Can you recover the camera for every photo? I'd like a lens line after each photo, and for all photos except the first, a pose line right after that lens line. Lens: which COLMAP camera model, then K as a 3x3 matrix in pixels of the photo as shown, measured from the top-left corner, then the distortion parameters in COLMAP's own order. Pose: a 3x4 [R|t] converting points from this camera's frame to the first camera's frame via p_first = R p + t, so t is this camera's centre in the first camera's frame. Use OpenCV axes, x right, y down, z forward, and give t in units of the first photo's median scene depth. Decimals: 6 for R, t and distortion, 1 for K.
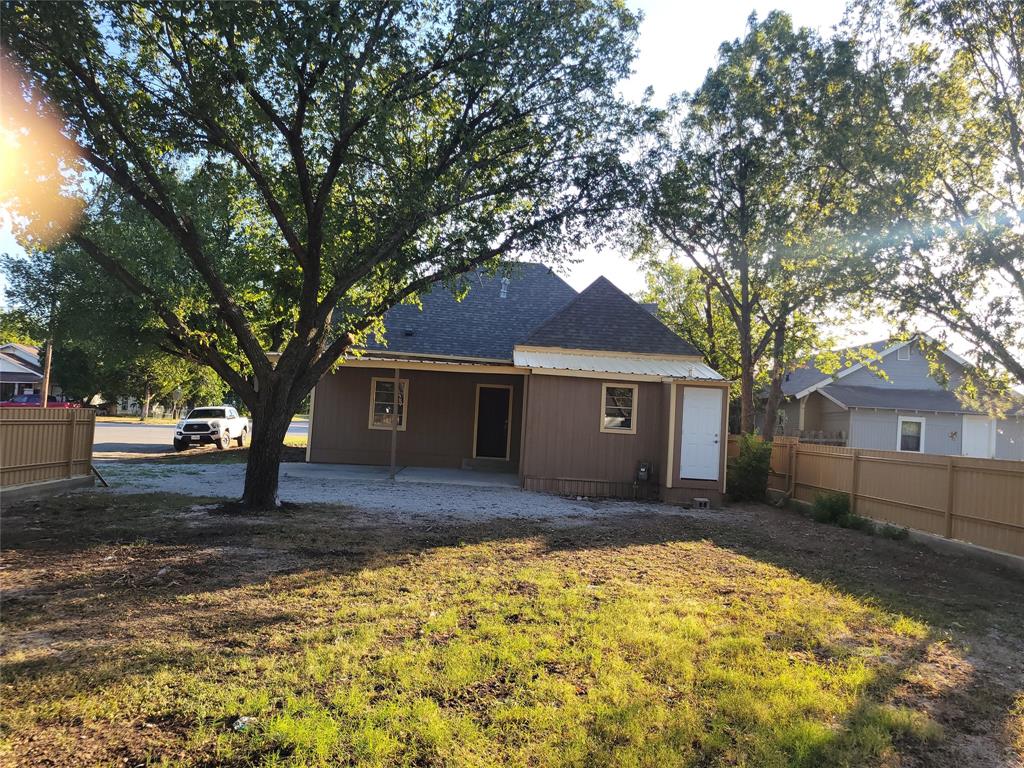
lens RADIAL K [[772.8, 0, 512.4], [0, 772.8, 386.3], [0, 0, 1]] dist [0.044604, -0.013993]
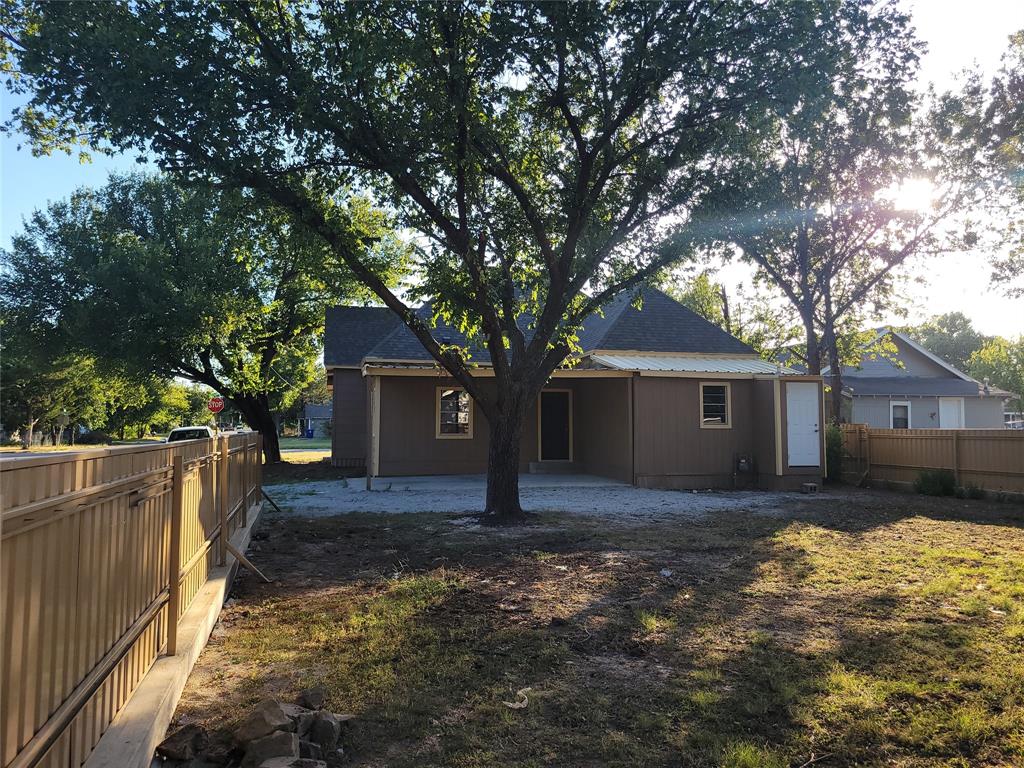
lens RADIAL K [[772.8, 0, 511.1], [0, 772.8, 382.2], [0, 0, 1]] dist [0.044604, -0.013993]
pose [[0.979529, -0.042533, 0.196760, -0.351939], [0.044491, 0.998994, -0.005537, -0.010143], [-0.196326, 0.014178, 0.980436, 0.003249]]
